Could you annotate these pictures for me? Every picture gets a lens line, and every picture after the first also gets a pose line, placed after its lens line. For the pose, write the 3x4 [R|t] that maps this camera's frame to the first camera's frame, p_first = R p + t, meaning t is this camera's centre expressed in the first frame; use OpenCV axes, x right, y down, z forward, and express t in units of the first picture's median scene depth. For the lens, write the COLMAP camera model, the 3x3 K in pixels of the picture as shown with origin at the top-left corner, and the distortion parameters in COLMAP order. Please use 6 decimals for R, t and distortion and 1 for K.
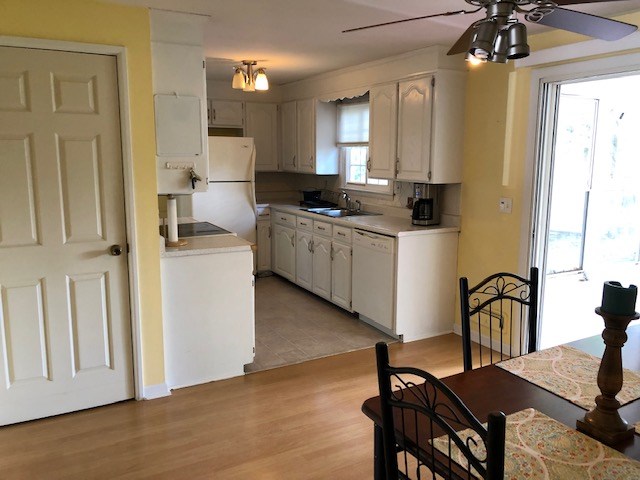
lens RADIAL K [[521.8, 0, 323.1], [0, 521.8, 236.0], [0, 0, 1]] dist [0.094780, -0.181611]
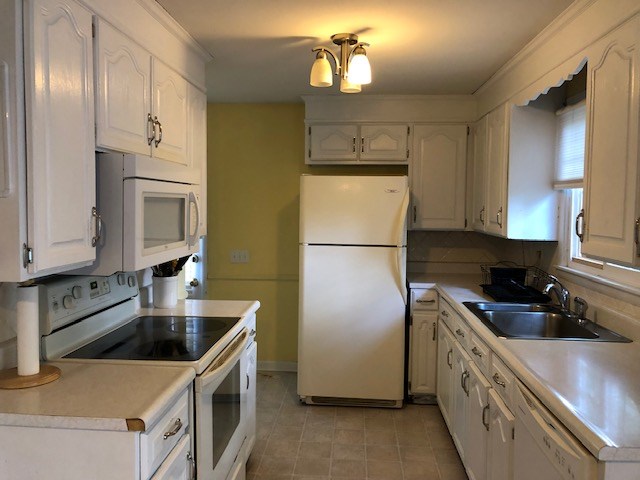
lens RADIAL K [[521.8, 0, 323.1], [0, 521.8, 236.0], [0, 0, 1]] dist [0.094780, -0.181611]
pose [[0.841789, 0.039349, -0.538370, 0.119571], [-0.091580, 0.993292, -0.070595, -0.065114], [0.531981, 0.108730, 0.839746, 0.435584]]
